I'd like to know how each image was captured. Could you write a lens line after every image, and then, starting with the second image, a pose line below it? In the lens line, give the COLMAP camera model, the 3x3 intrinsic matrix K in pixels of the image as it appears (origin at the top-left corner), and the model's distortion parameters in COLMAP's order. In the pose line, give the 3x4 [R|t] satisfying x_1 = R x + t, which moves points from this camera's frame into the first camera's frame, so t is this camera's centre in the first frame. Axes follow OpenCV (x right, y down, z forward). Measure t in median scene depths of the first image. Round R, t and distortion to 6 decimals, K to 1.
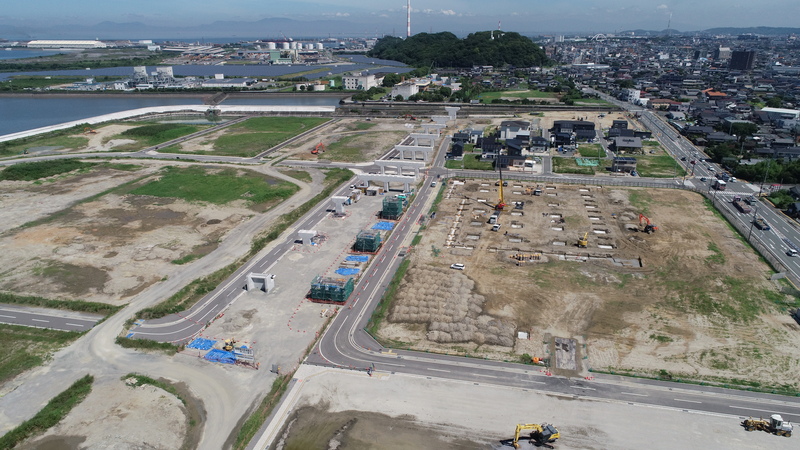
lens RADIAL K [[535.8, 0, 401.0], [0, 535.8, 227.8], [0, 0, 1]] dist [0.000983, -0.001281]
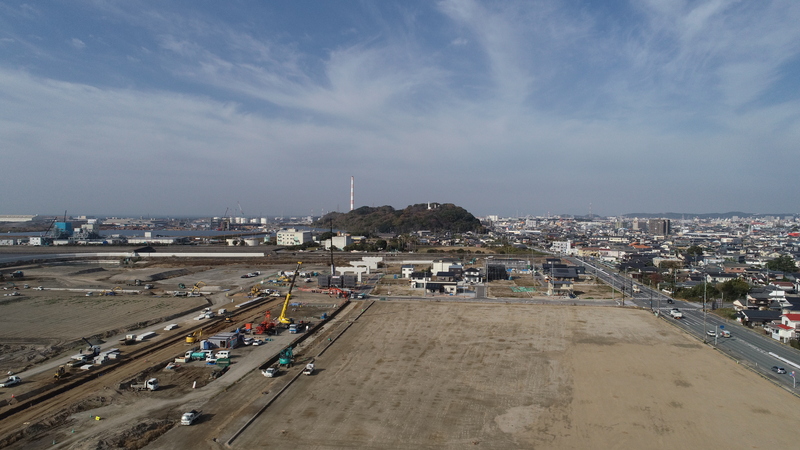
lens RADIAL K [[535.8, 0, 401.0], [0, 535.8, 227.8], [0, 0, 1]] dist [0.000983, -0.001281]
pose [[0.995045, 0.004138, 0.099337, 0.025107], [0.028130, 0.946593, -0.321201, 0.044268], [-0.095361, 0.322403, 0.941787, 0.062677]]
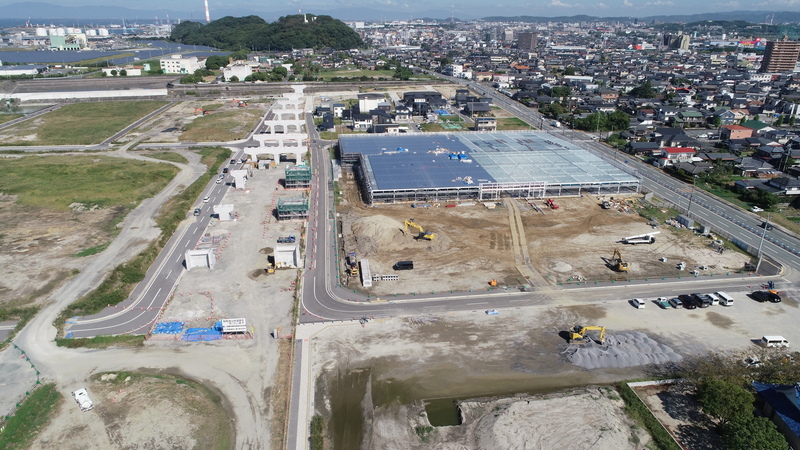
lens RADIAL K [[535.8, 0, 401.0], [0, 535.8, 227.8], [0, 0, 1]] dist [0.000983, -0.001281]
pose [[0.938675, -0.121533, 0.322675, -0.072340], [0.115046, 0.992587, 0.039174, 0.016594], [-0.325044, 0.000351, 0.945699, 0.012487]]
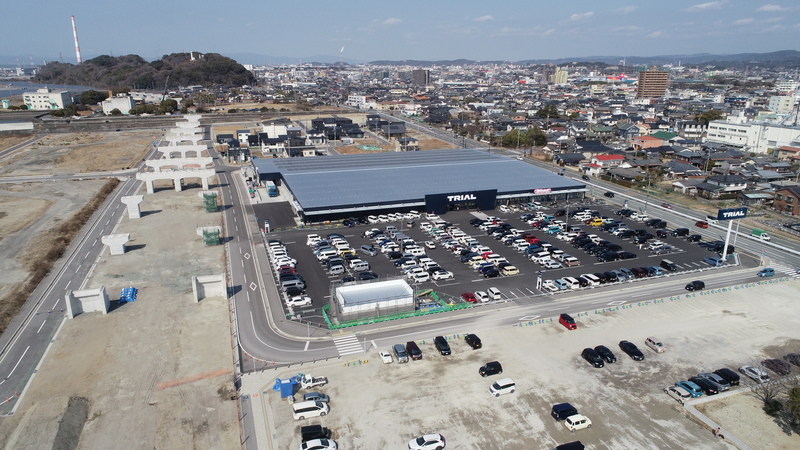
lens RADIAL K [[535.8, 0, 401.0], [0, 535.8, 227.8], [0, 0, 1]] dist [0.000983, -0.001281]
pose [[0.852717, -0.151455, 0.499935, -0.078994], [0.178867, 0.983848, -0.007029, 0.026638], [-0.490796, 0.095415, 0.866034, 0.070839]]
